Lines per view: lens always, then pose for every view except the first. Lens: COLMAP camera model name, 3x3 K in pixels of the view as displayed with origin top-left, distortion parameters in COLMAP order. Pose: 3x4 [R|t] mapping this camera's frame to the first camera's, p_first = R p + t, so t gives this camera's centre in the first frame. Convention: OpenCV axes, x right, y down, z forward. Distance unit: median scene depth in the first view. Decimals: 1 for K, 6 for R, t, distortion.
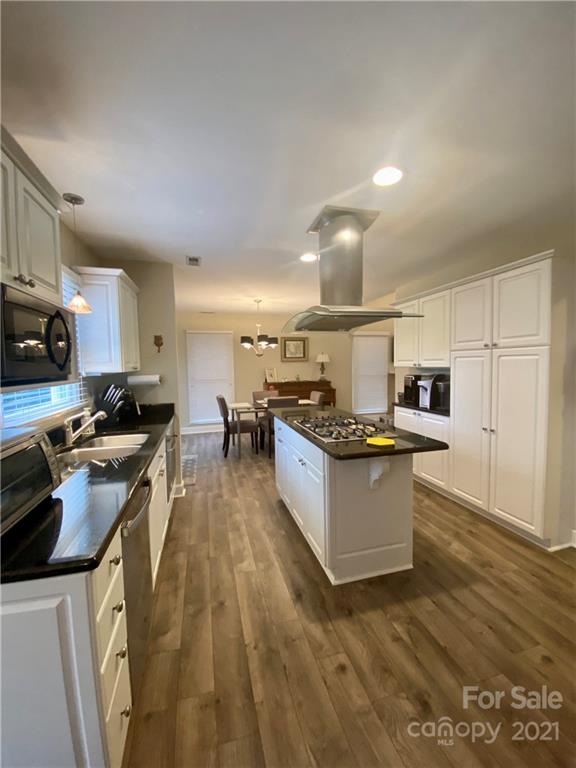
lens RADIAL K [[311.5, 0, 286.6], [0, 311.5, 384.3], [0, 0, 1]] dist [0.035786, -0.029075]
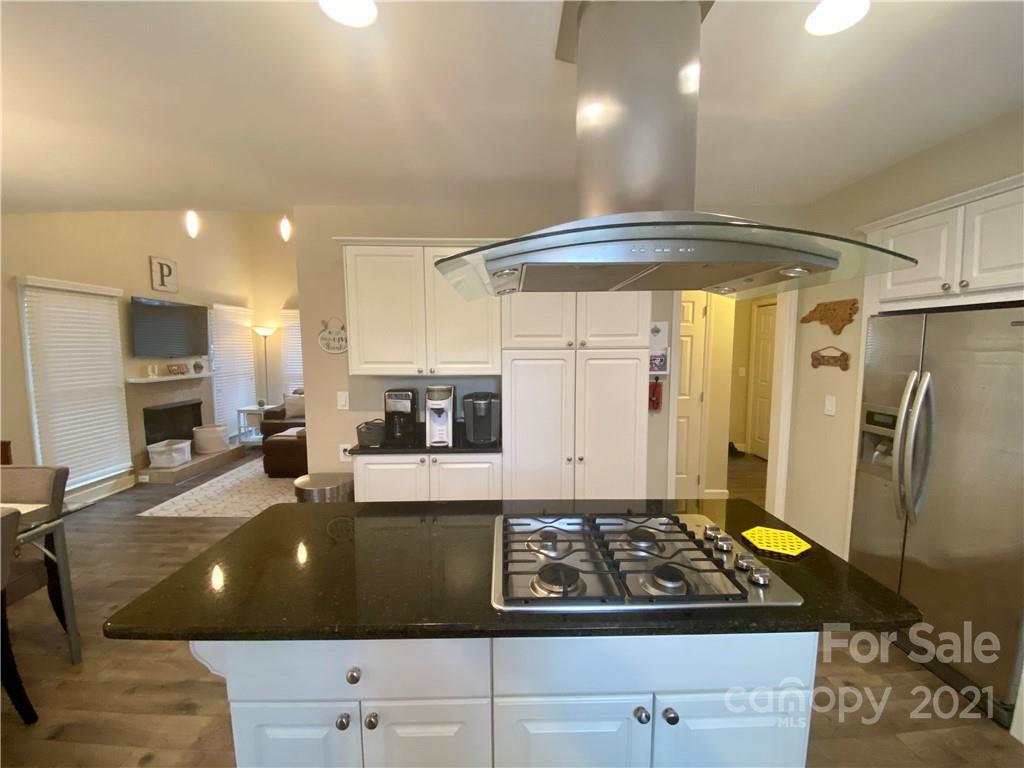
lens RADIAL K [[415.3, 0, 512.0], [0, 415.3, 384.0], [0, 0, 1]] dist [0.035786, -0.029075]
pose [[0.245152, -0.070423, 0.966924, -0.247547], [0.060375, 0.996531, 0.057272, -0.073763], [-0.967603, 0.044338, 0.248553, 0.695596]]
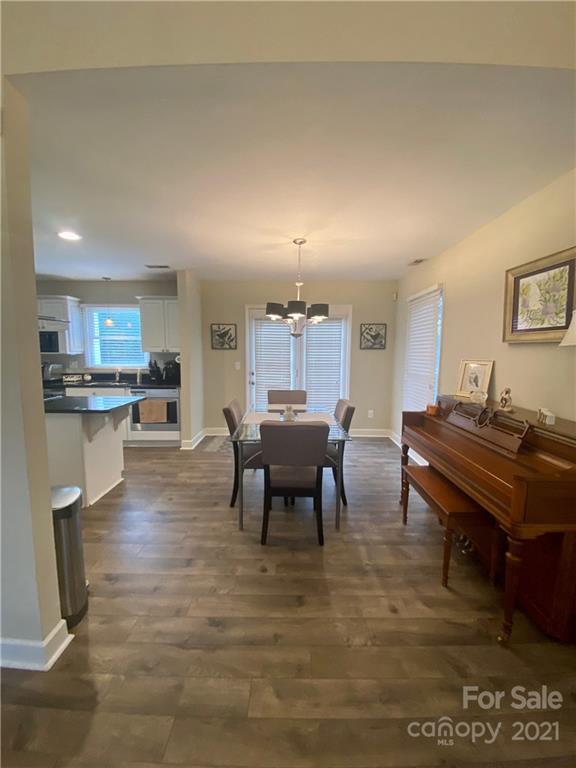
lens RADIAL K [[311.5, 0, 286.6], [0, 311.5, 384.3], [0, 0, 1]] dist [0.035786, -0.029075]
pose [[-0.269158, 0.123245, -0.955178, 0.753114], [-0.063958, 0.987302, 0.145413, -0.126423], [0.960970, 0.100230, -0.257858, 1.701385]]
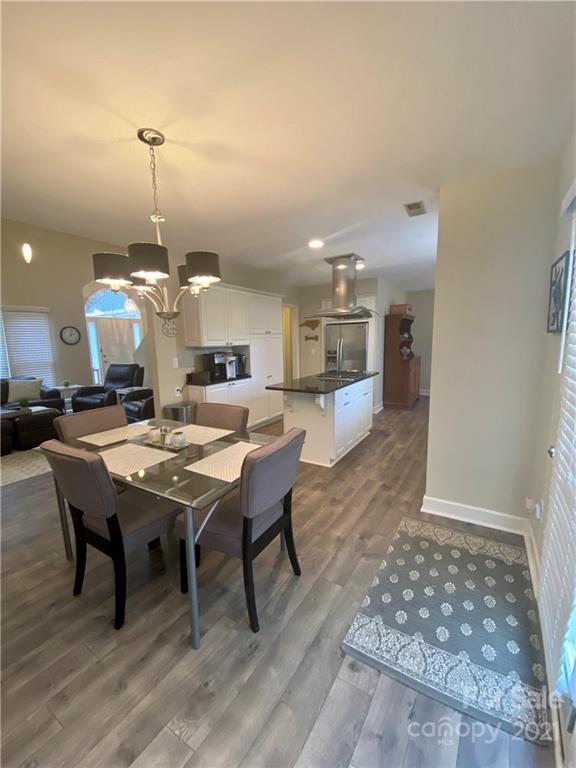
lens RADIAL K [[311.5, 0, 286.6], [0, 311.5, 384.3], [0, 0, 1]] dist [0.035786, -0.029075]
pose [[-0.681912, -0.073751, 0.727707, -0.635769], [0.080033, 0.981406, 0.174460, -0.103672], [-0.727042, 0.177207, -0.663330, 1.703378]]
